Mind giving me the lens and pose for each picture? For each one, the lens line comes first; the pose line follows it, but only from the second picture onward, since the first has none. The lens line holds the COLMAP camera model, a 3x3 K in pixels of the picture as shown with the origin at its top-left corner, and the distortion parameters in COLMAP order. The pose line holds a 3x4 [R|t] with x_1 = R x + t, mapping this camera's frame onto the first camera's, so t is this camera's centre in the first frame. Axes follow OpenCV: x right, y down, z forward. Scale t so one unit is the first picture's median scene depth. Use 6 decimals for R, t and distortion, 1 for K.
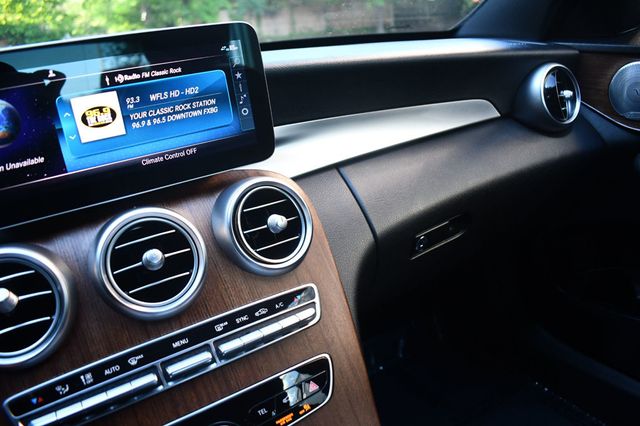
lens RADIAL K [[513.0, 0, 315.7], [0, 513.0, 211.1], [0, 0, 1]] dist [-0.095024, 0.013108]
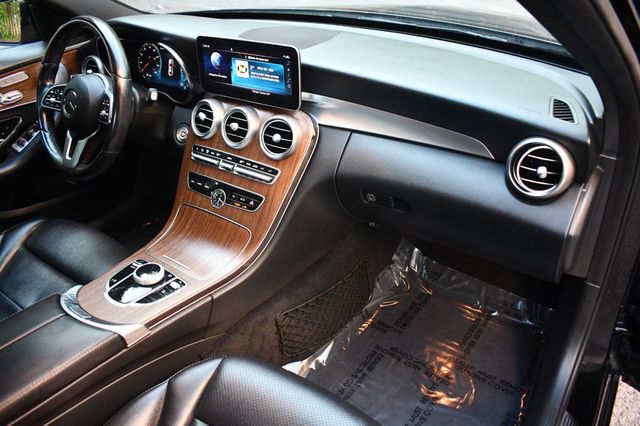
lens RADIAL K [[513.0, 0, 318.4], [0, 513.0, 215.5], [0, 0, 1]] dist [-0.095024, 0.013108]
pose [[0.374907, 0.563169, -0.736400, 2.024088], [-0.308196, 0.824871, 0.473923, -0.898554], [0.874334, 0.049279, 0.482816, 0.092892]]
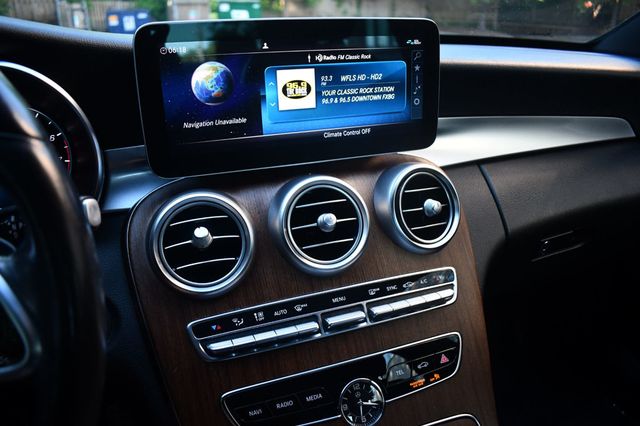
lens RADIAL K [[513.0, 0, 319.1], [0, 513.0, 211.9], [0, 0, 1]] dist [-0.095024, 0.013108]
pose [[0.979404, 0.155101, -0.129277, -0.183627], [-0.150827, 0.987656, 0.042280, 0.025564], [0.134238, -0.021911, 0.990707, -0.121427]]
